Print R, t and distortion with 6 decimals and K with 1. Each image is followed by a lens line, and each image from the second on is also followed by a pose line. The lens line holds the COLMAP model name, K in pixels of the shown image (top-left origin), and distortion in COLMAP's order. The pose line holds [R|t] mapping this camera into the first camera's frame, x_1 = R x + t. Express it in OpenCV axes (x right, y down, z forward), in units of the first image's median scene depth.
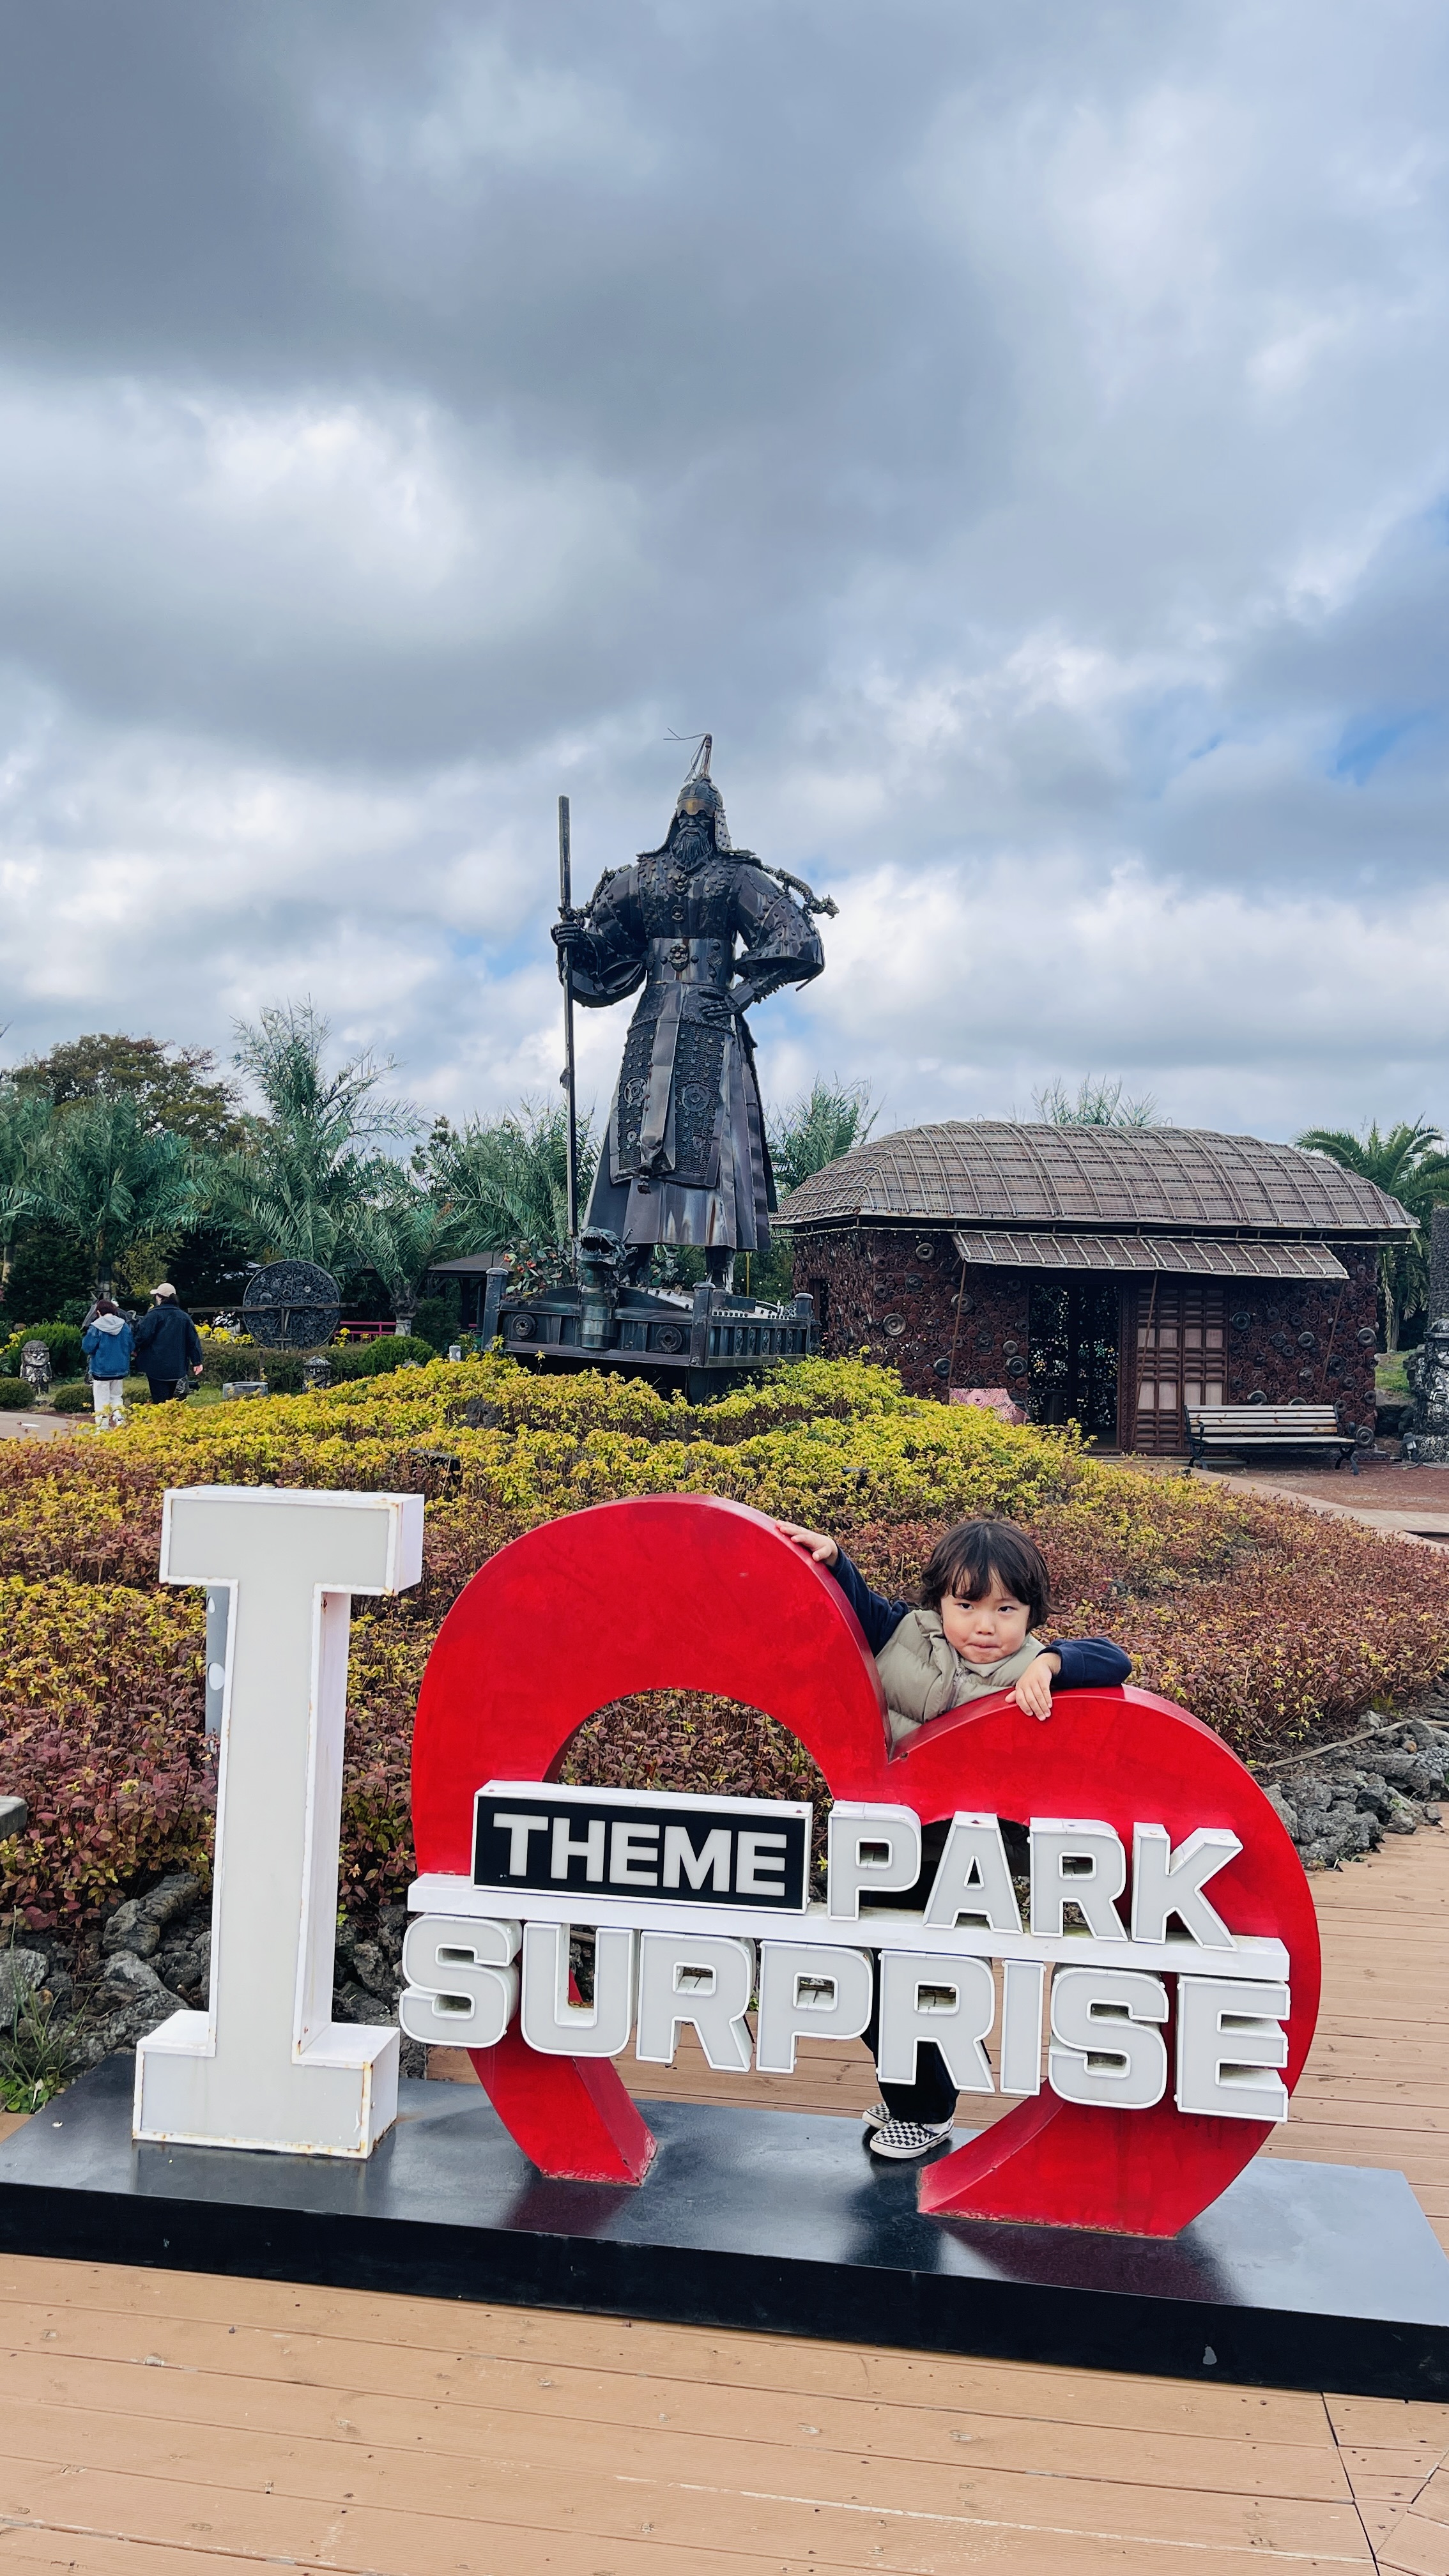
lens RADIAL K [[2043.4, 0, 720.5], [0, 2043.4, 1287.5], [0, 0, 1]] dist [0.018529, 0.005044]
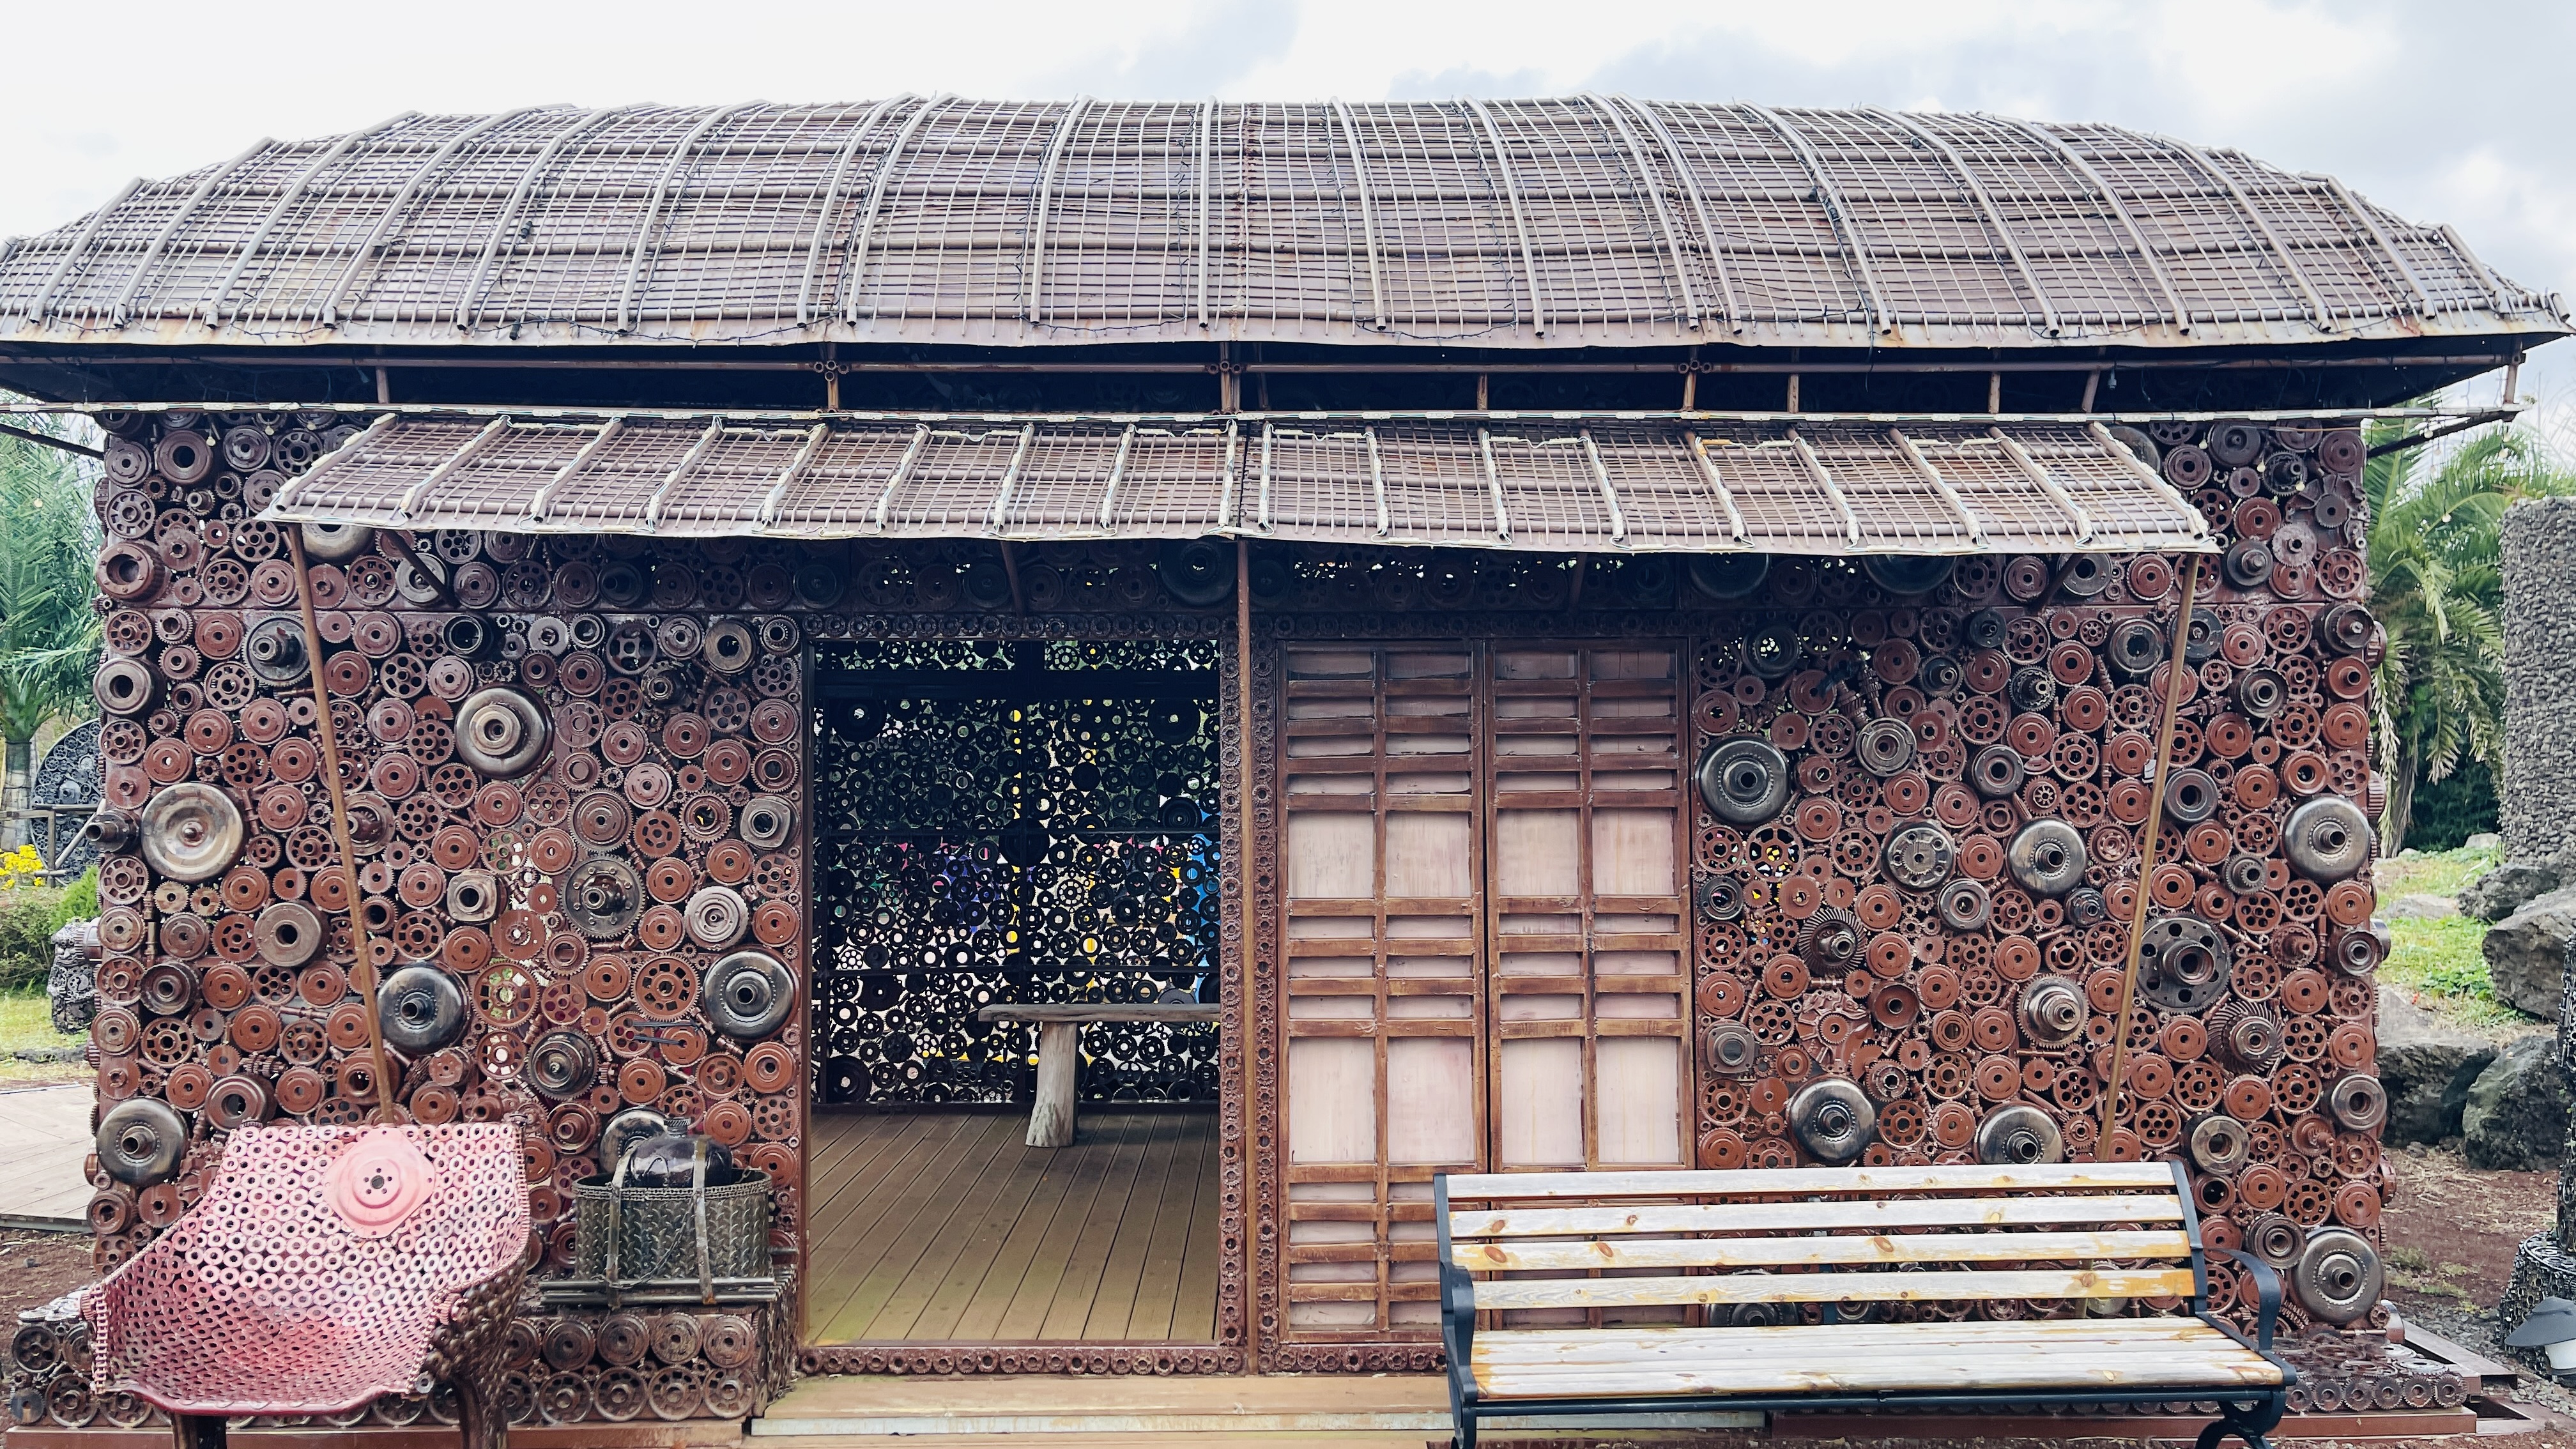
lens RADIAL K [[2043.4, 0, 1287.9], [0, 2043.4, 723.6], [0, 0, 1]] dist [0.018529, 0.005044]
pose [[0.985486, -0.030182, -0.167054, 0.242287], [0.025075, 0.999154, -0.032595, 0.016316], [0.167896, 0.027933, 0.985409, 0.762564]]
